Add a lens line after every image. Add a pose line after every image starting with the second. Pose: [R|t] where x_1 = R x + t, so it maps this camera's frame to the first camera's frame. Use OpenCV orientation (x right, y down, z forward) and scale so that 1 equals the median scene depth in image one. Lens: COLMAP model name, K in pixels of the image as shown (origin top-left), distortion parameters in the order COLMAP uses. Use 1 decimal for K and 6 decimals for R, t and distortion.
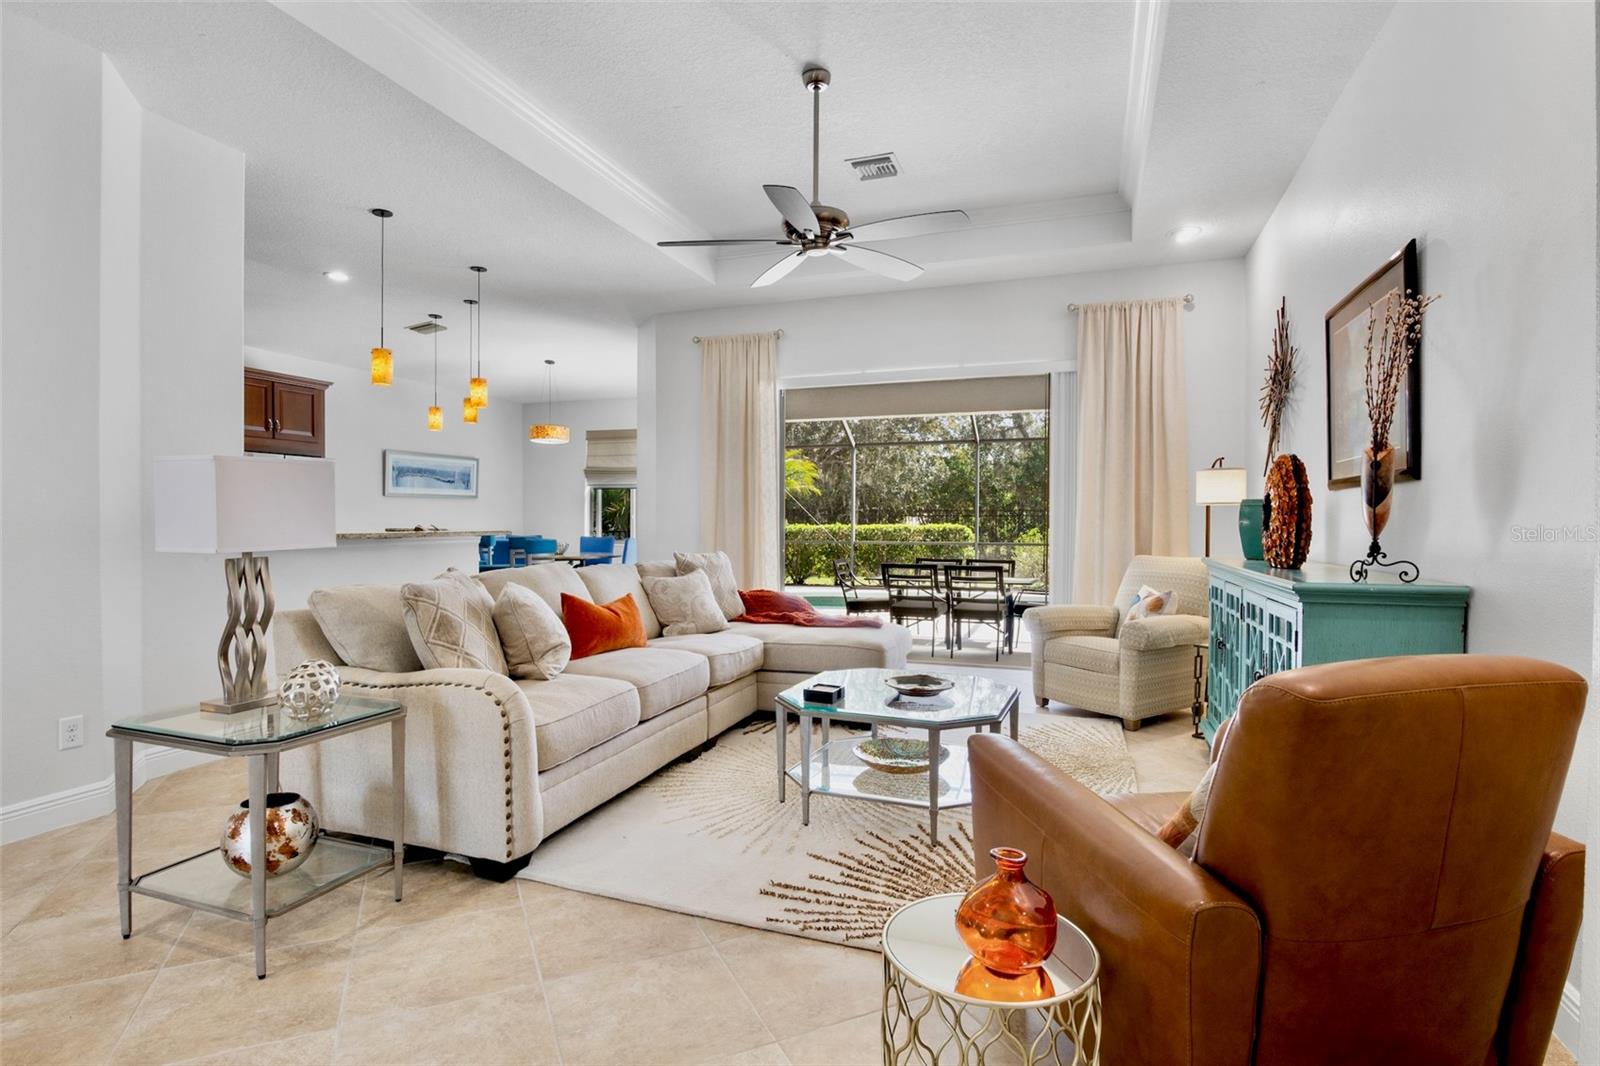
lens RADIAL K [[788.1, 0, 801.8], [0, 788.1, 519.5], [0, 0, 1]] dist [-0.021626, -0.000033]
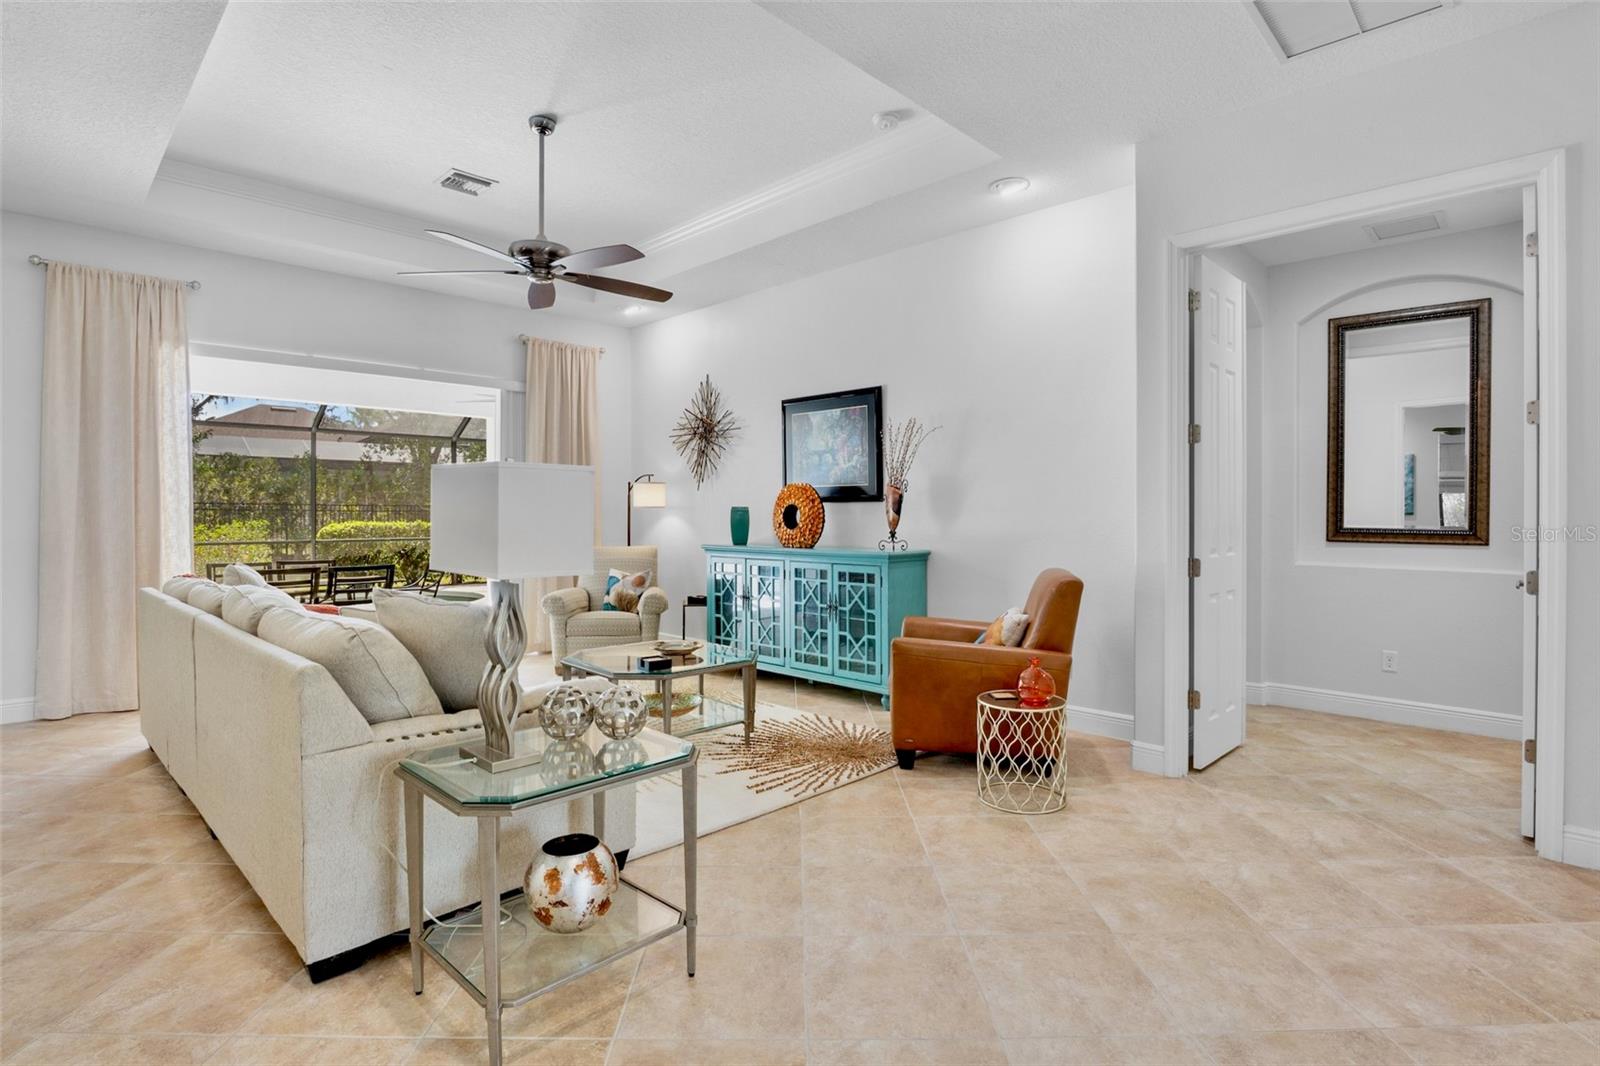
lens RADIAL K [[801.3, 0, 775.7], [0, 801.3, 480.0], [0, 0, 1]] dist [-0.024185, -0.000063]
pose [[0.422403, 0.036889, 0.905657, -1.347777], [-0.000559, 0.999182, -0.040438, -0.022692], [-0.906408, 0.016575, 0.422078, 0.360996]]
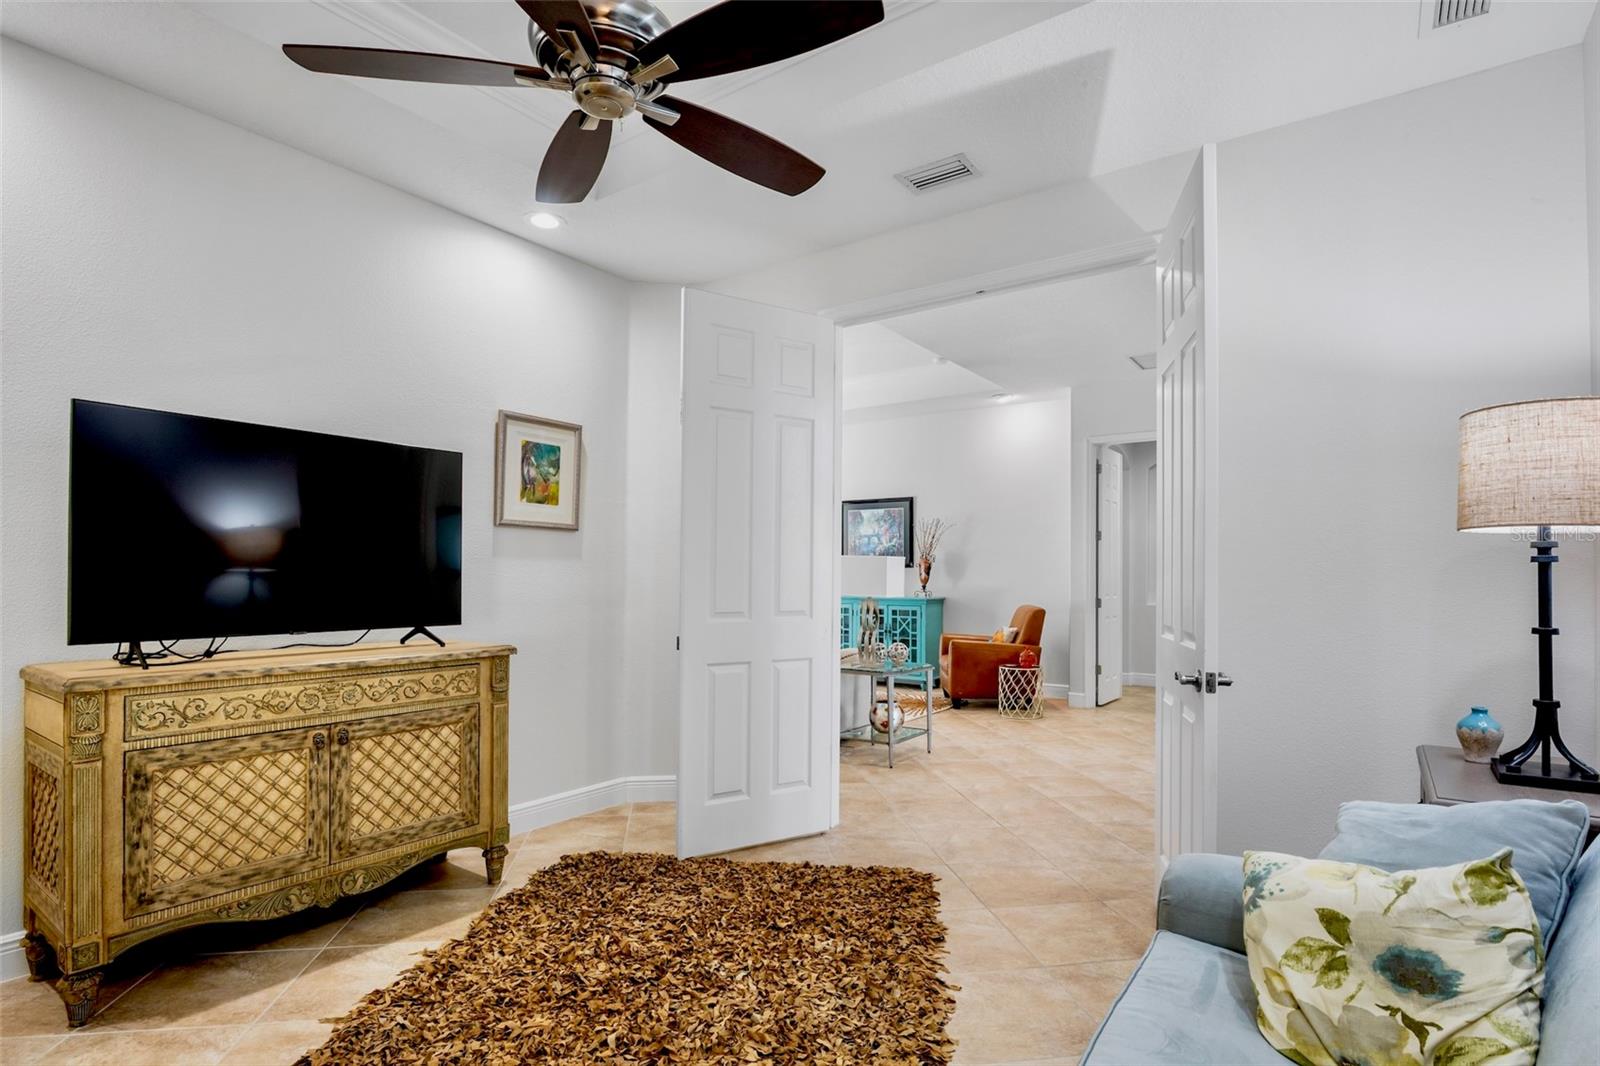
lens RADIAL K [[788.1, 0, 801.8], [0, 788.1, 519.5], [0, 0, 1]] dist [-0.021626, -0.000033]
pose [[0.275440, 0.067005, 0.958980, -3.176937], [-0.008385, 0.997697, -0.067302, -0.025235], [-0.961282, 0.010497, 0.275368, 0.582453]]
